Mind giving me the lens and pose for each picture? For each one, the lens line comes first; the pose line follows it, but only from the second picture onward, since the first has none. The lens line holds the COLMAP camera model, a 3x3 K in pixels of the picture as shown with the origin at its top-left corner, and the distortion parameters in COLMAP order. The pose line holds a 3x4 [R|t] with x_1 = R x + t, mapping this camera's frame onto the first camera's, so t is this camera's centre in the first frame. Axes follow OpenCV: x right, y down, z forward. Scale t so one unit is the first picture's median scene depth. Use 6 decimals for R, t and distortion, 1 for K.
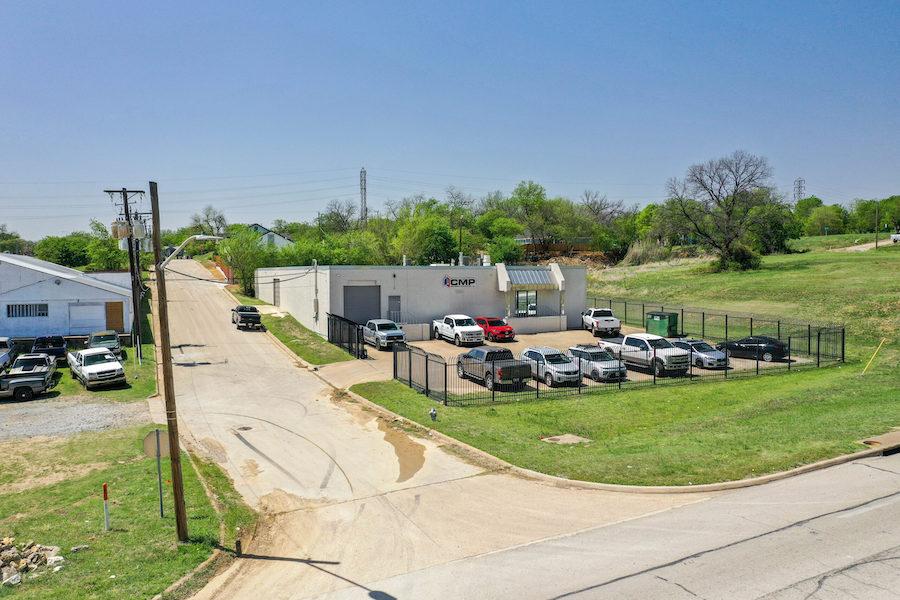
lens RADIAL K [[719.4, 0, 451.0], [0, 719.4, 304.0], [0, 0, 1]] dist [-0.000099, 0.006802]
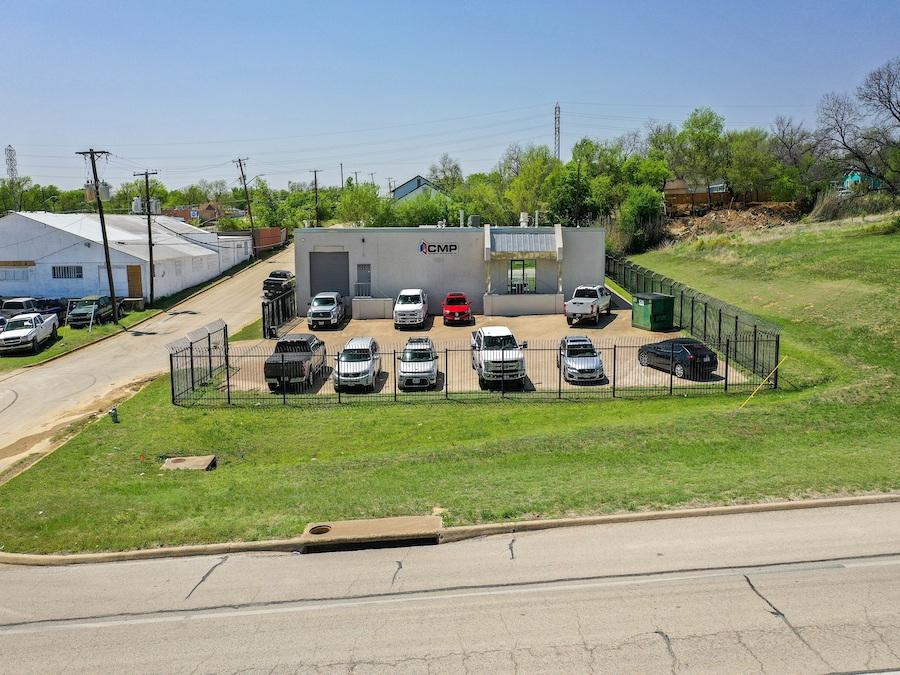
lens RADIAL K [[811.8, 0, 449.4], [0, 811.8, 334.3], [0, 0, 1]] dist [0.011591, 0.006854]
pose [[0.906762, 0.051918, -0.418435, 0.414851], [-0.013957, 0.995542, 0.093278, -0.019768], [0.421412, -0.078741, 0.903444, 0.175400]]
